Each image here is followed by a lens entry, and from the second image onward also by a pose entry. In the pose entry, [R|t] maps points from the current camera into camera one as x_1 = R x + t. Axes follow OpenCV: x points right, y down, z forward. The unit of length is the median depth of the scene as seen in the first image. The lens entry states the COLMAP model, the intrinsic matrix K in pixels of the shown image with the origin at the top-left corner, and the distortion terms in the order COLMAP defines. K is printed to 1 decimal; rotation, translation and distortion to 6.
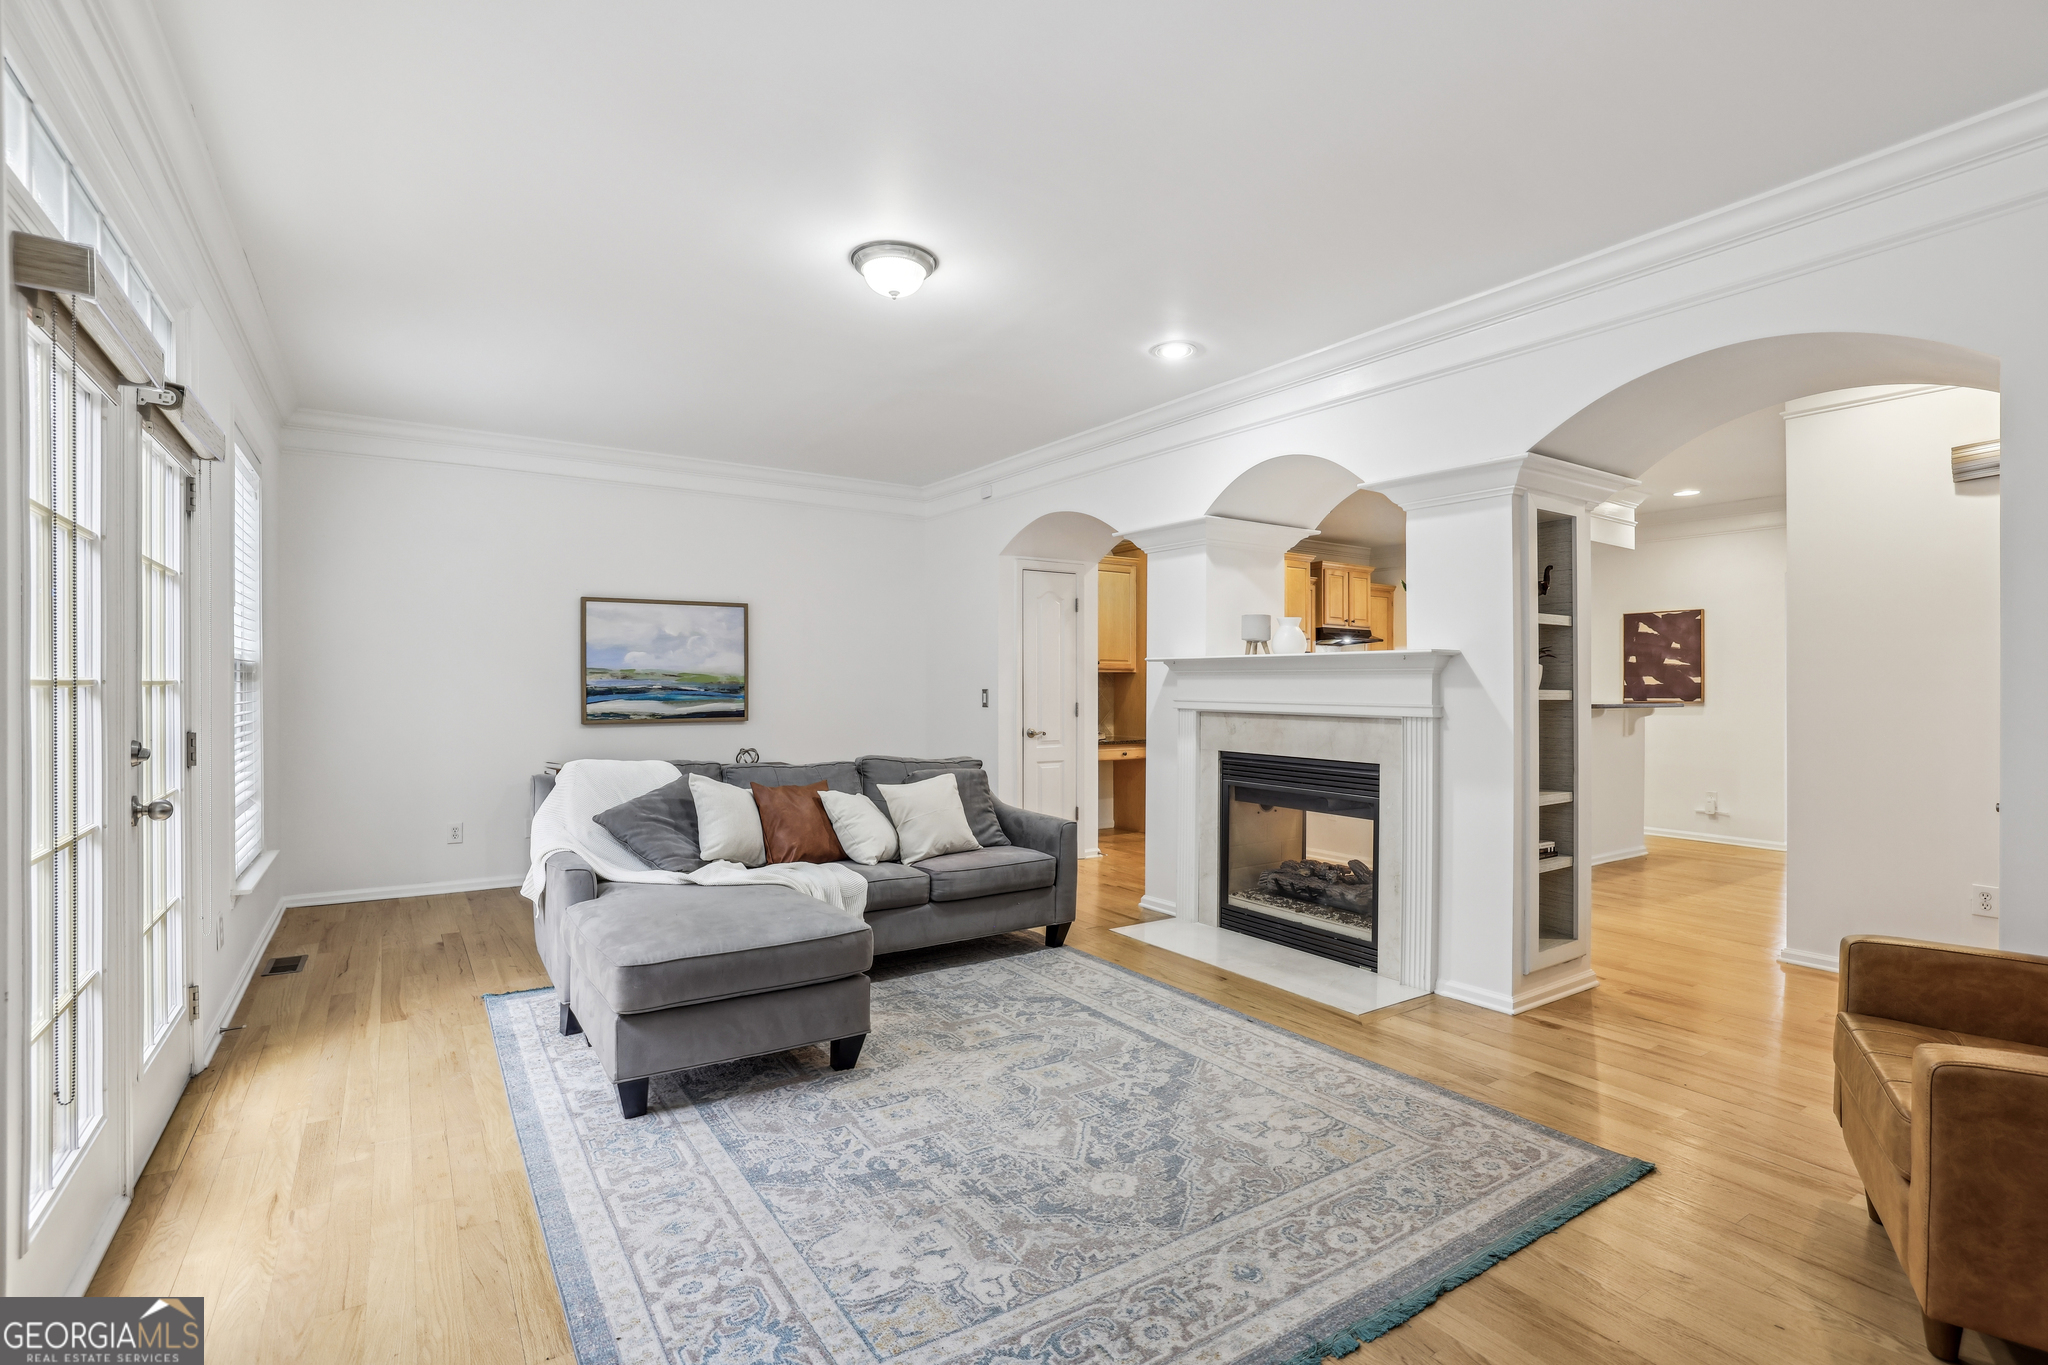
lens RADIAL K [[960.1, 0, 1030.5], [0, 960.1, 688.5], [0, 0, 1]] dist [-0.024879, 0.000926]
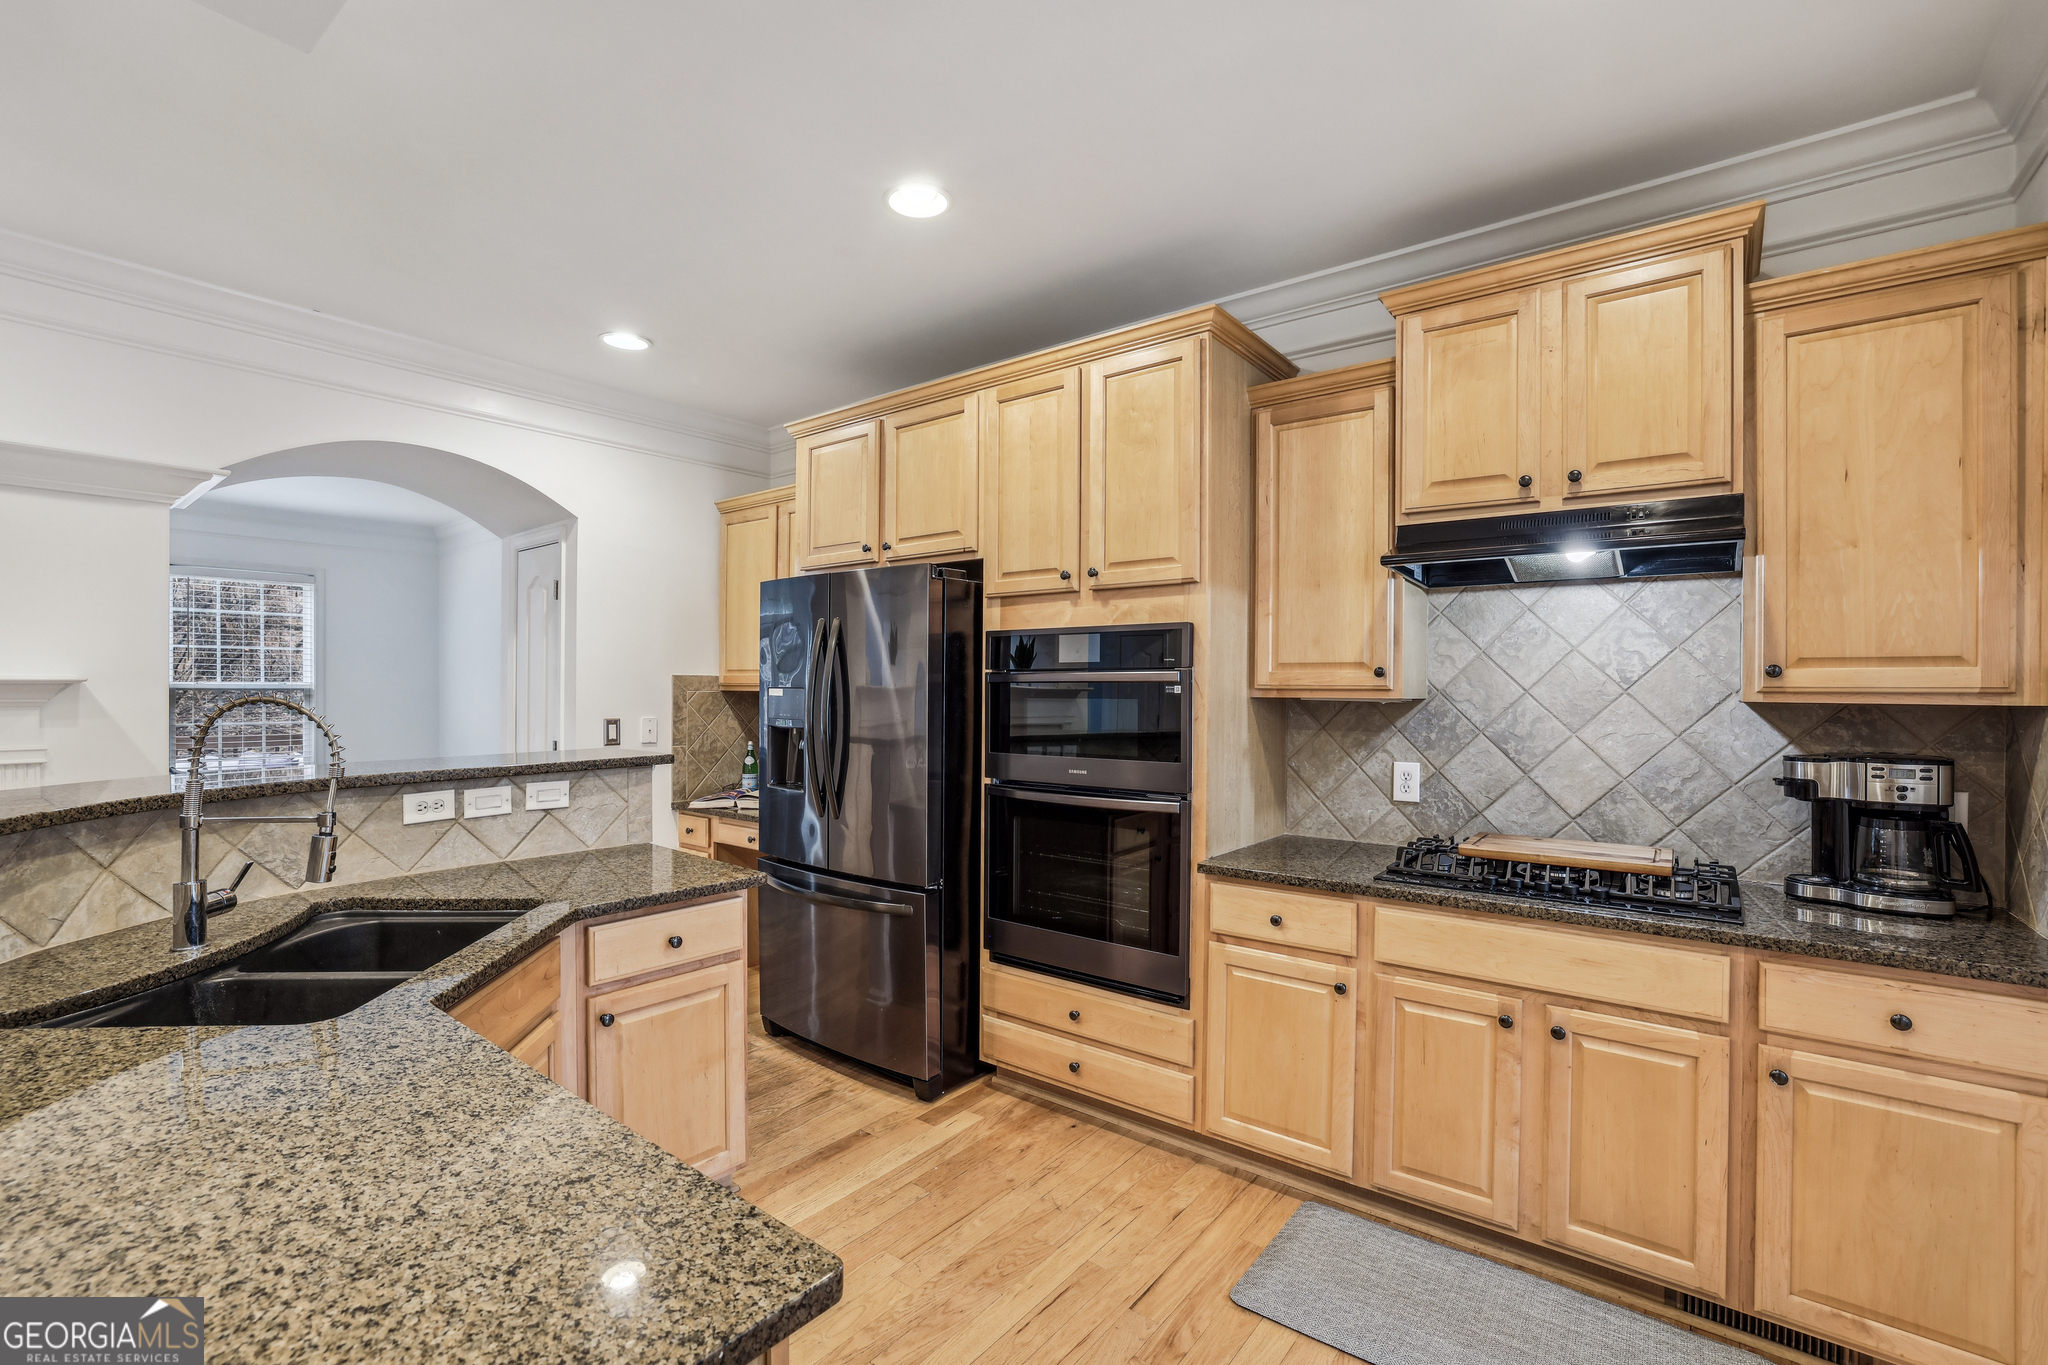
lens RADIAL K [[894.9, 0, 1007.7], [0, 894.9, 695.1], [0, 0, 1]] dist [-0.043986, 0.019368]
pose [[0.287639, 0.005358, -0.957724, 1.345434], [-0.006572, 0.999972, 0.003620, -0.037392], [0.957716, 0.005253, 0.287666, 2.105303]]
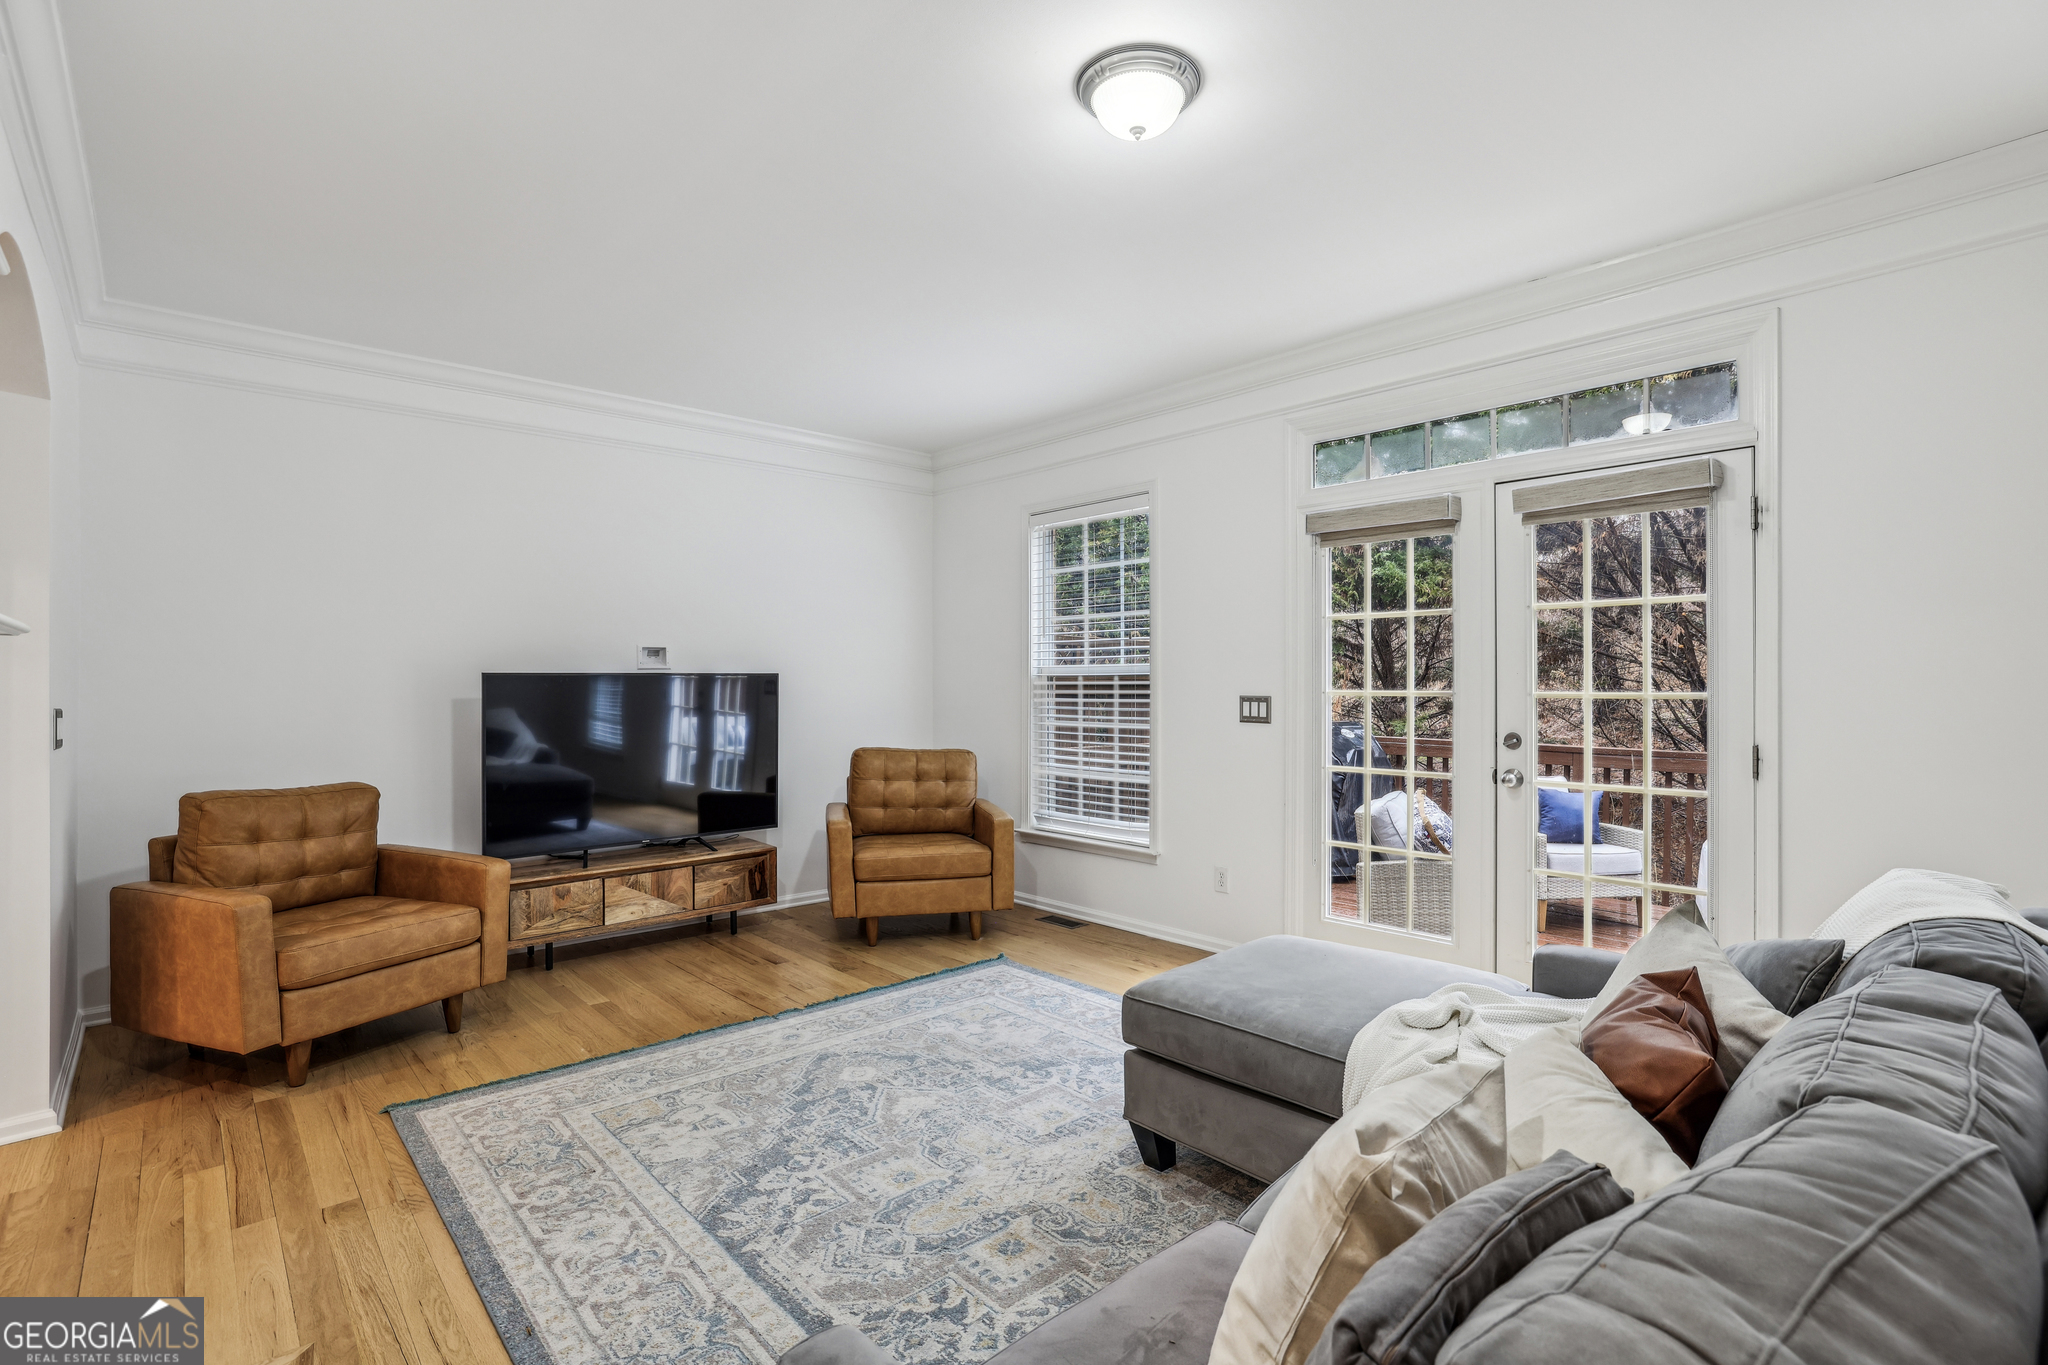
lens RADIAL K [[960.1, 0, 1023.4], [0, 960.1, 679.5], [0, 0, 1]] dist [-0.024879, 0.000926]
pose [[-0.990581, -0.003831, -0.136875, 0.028488], [-0.003421, 0.999989, -0.003226, -0.015000], [0.136886, -0.002727, -0.990583, 1.527870]]
